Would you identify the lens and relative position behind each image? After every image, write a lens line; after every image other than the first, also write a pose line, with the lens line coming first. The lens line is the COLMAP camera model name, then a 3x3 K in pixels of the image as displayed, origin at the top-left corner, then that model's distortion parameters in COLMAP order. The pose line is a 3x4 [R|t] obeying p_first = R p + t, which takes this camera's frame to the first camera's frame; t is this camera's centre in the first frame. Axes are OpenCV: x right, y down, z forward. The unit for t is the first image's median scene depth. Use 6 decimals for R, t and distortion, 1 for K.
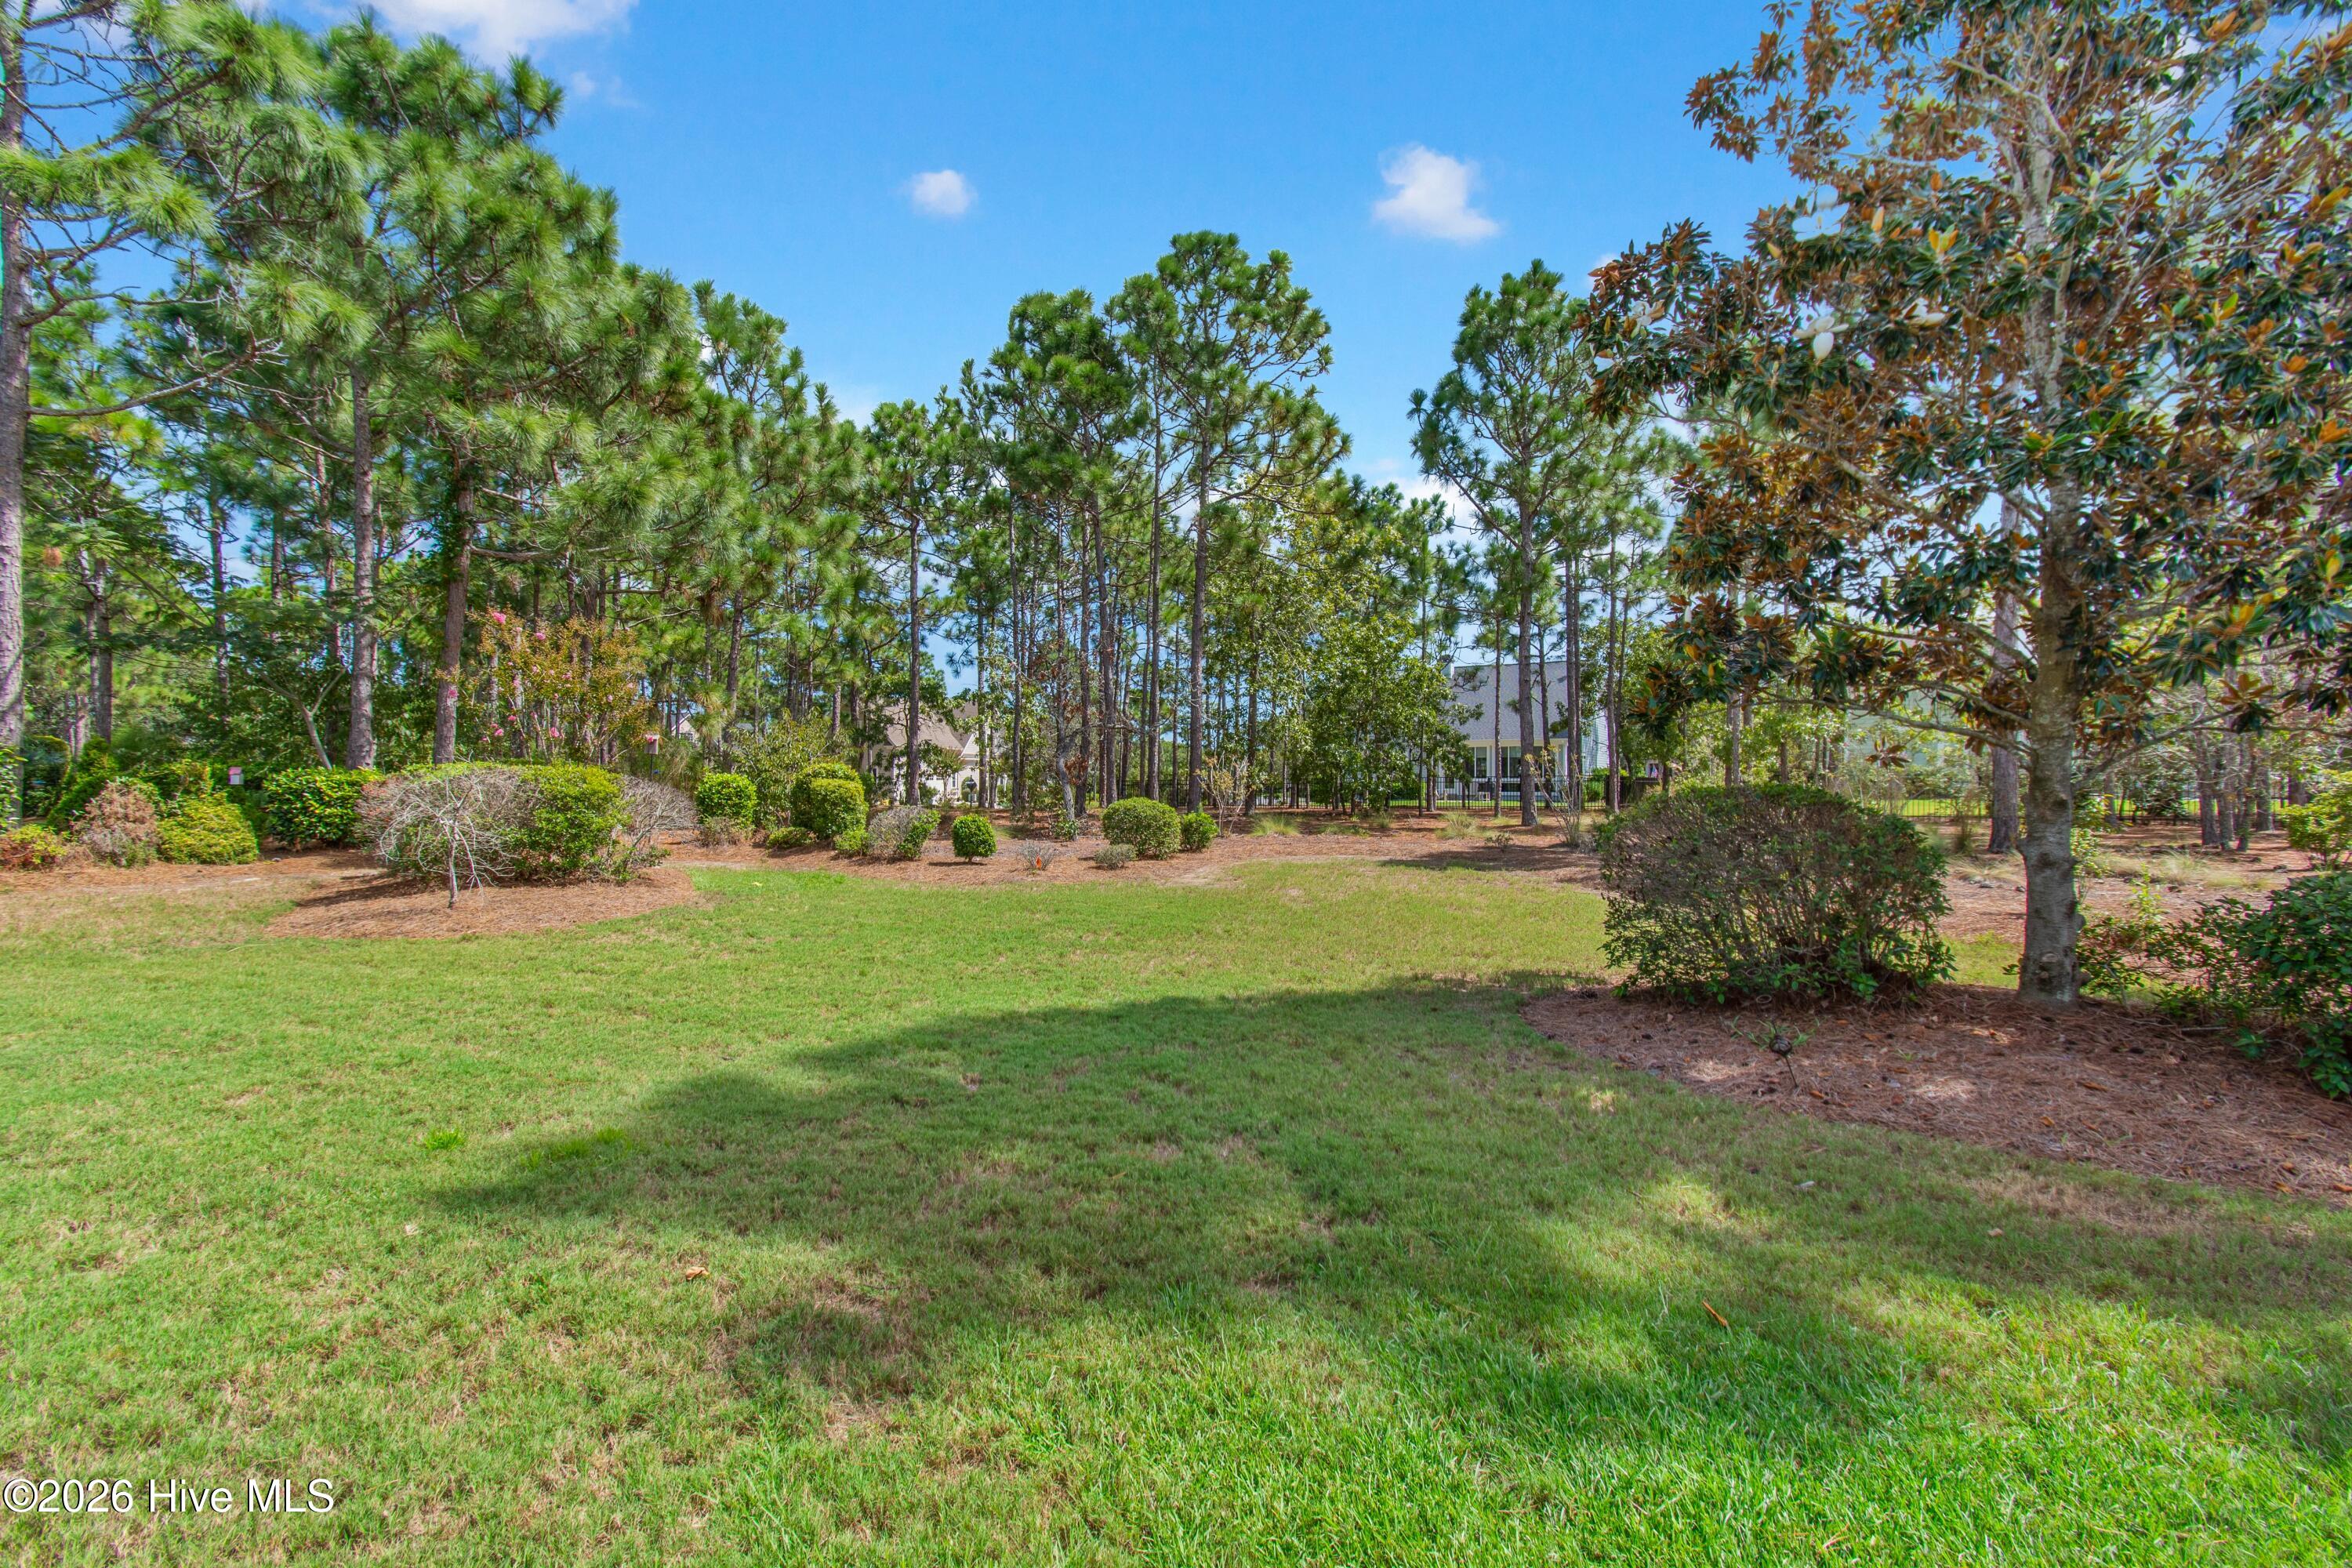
lens RADIAL K [[1041.7, 0, 1183.0], [0, 1041.7, 786.5], [0, 0, 1]] dist [0.008396, -0.001434]
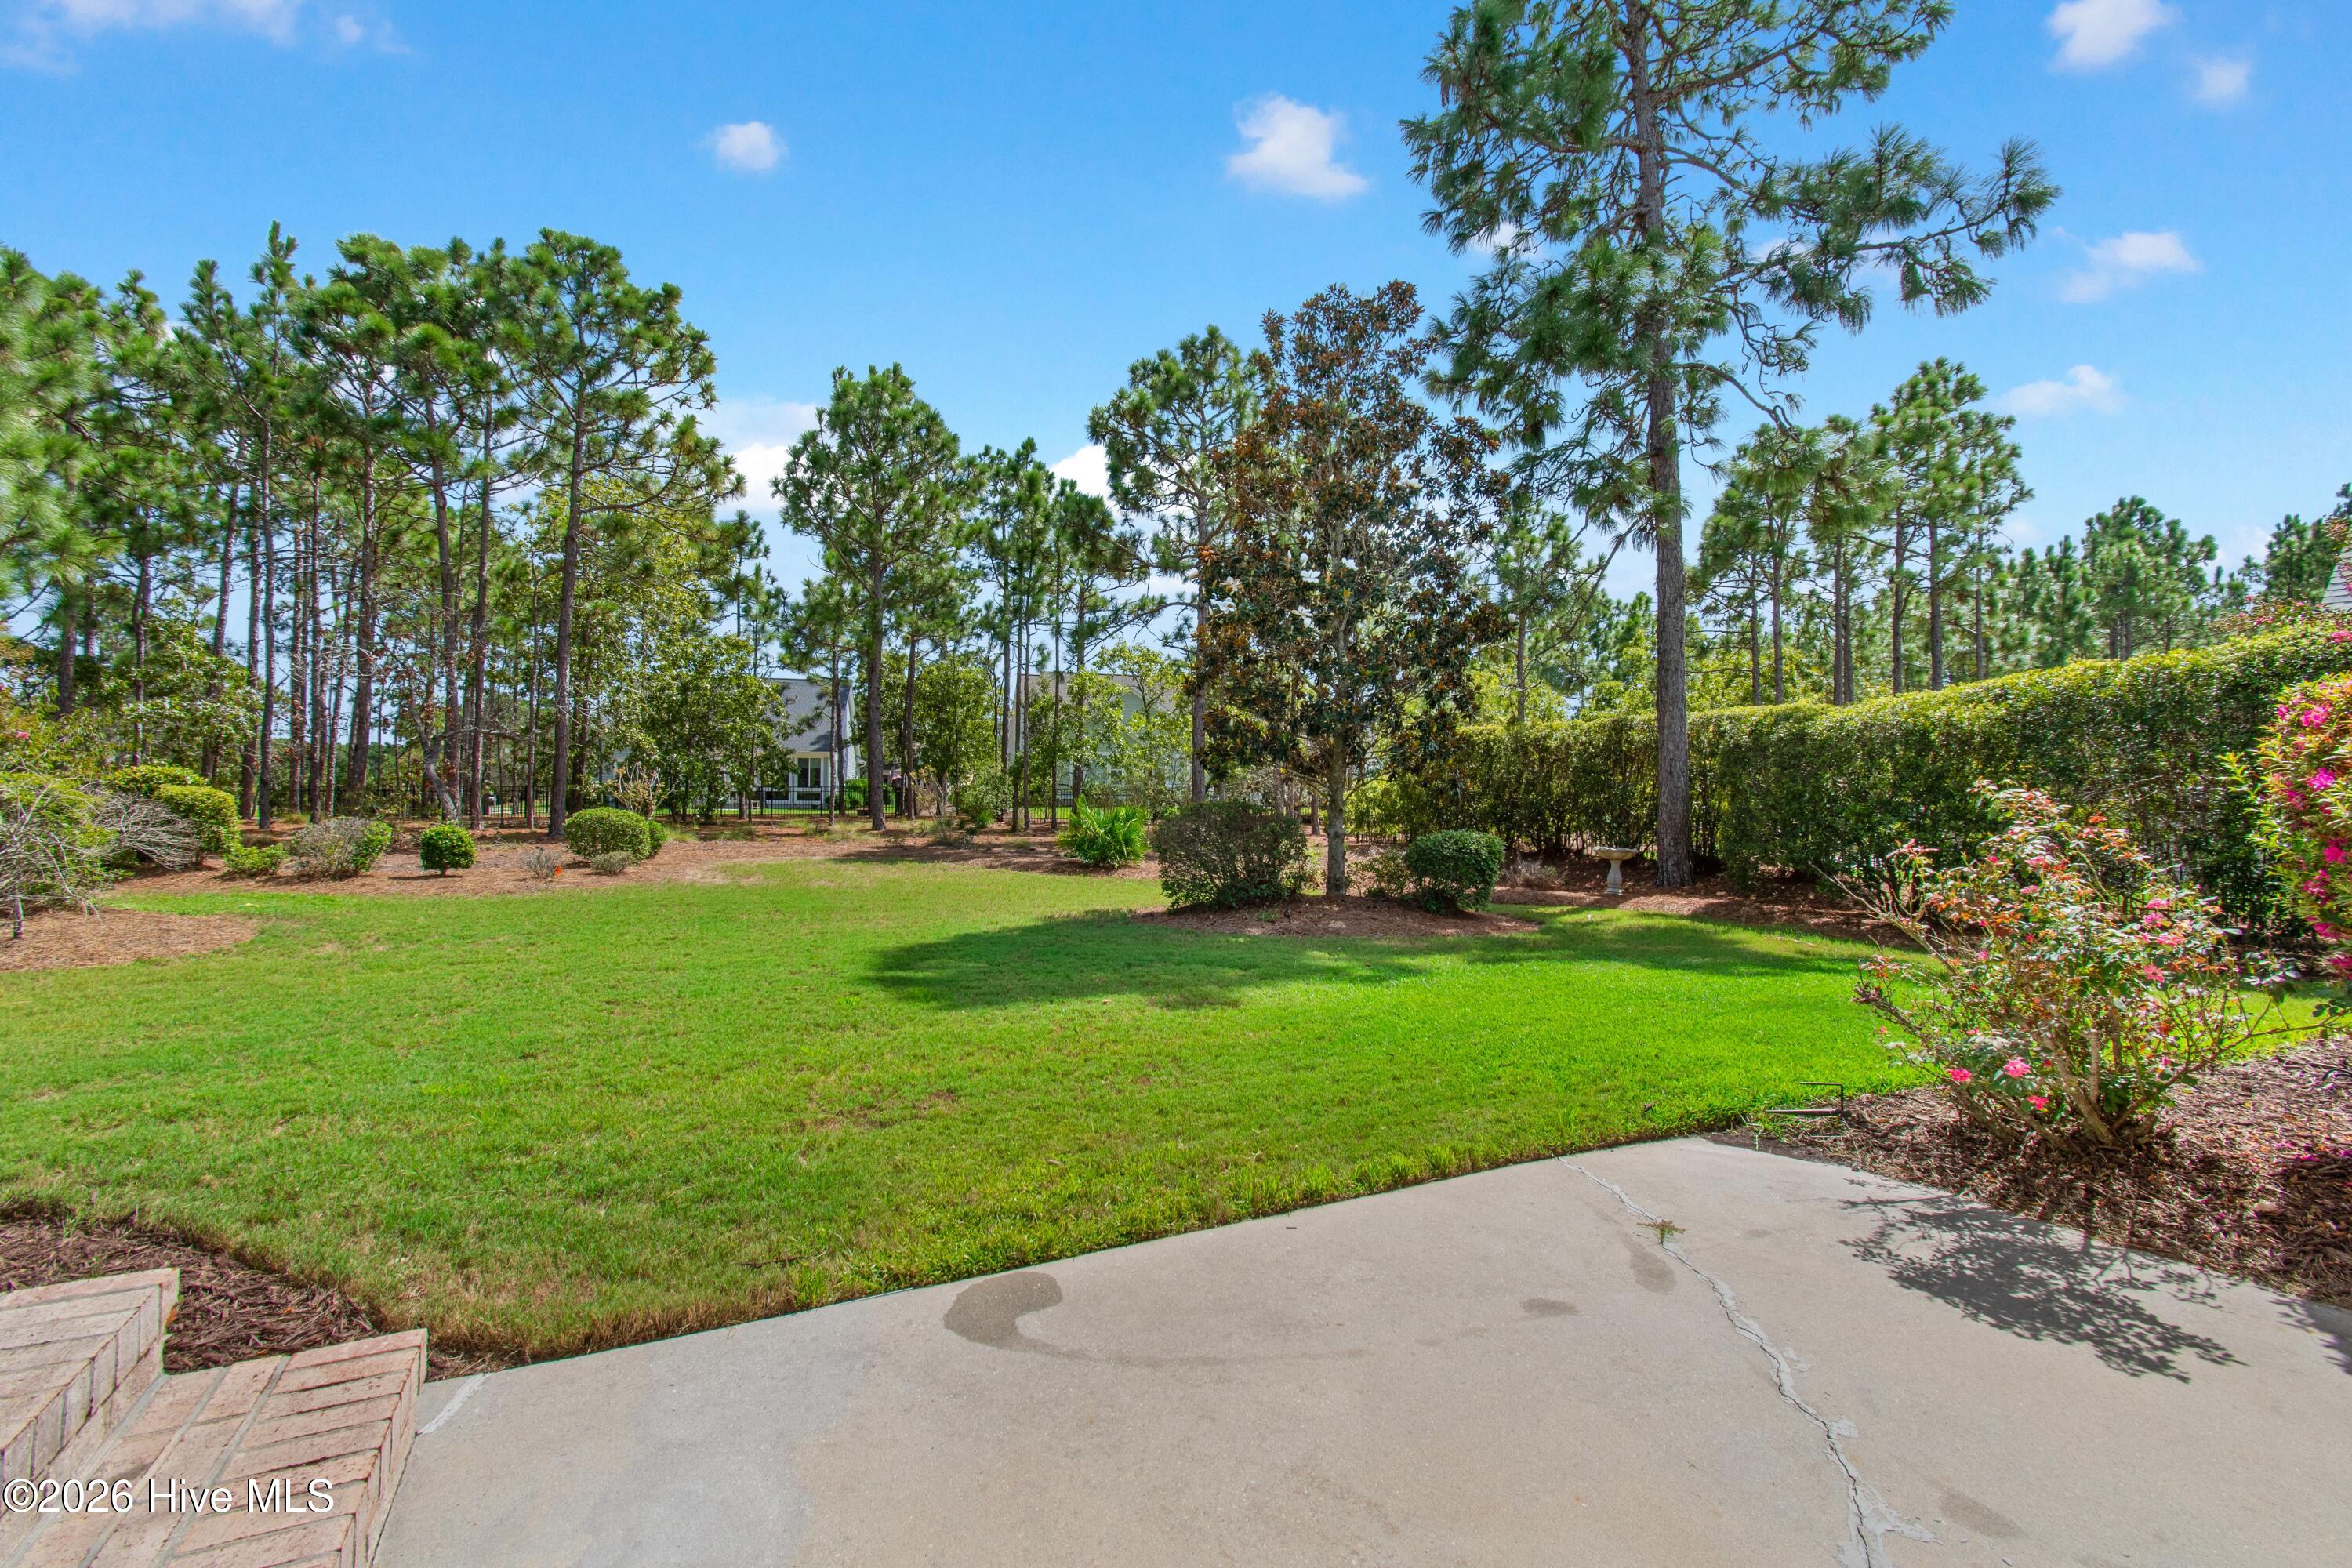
lens RADIAL K [[1041.7, 0, 1170.0], [0, 1041.7, 782.3], [0, 0, 1]] dist [0.008396, -0.001434]
pose [[0.739583, 0.013418, 0.672932, -0.234943], [-0.006192, 0.999895, -0.013132, -0.002663], [-0.673037, 0.005545, 0.739588, -0.108553]]
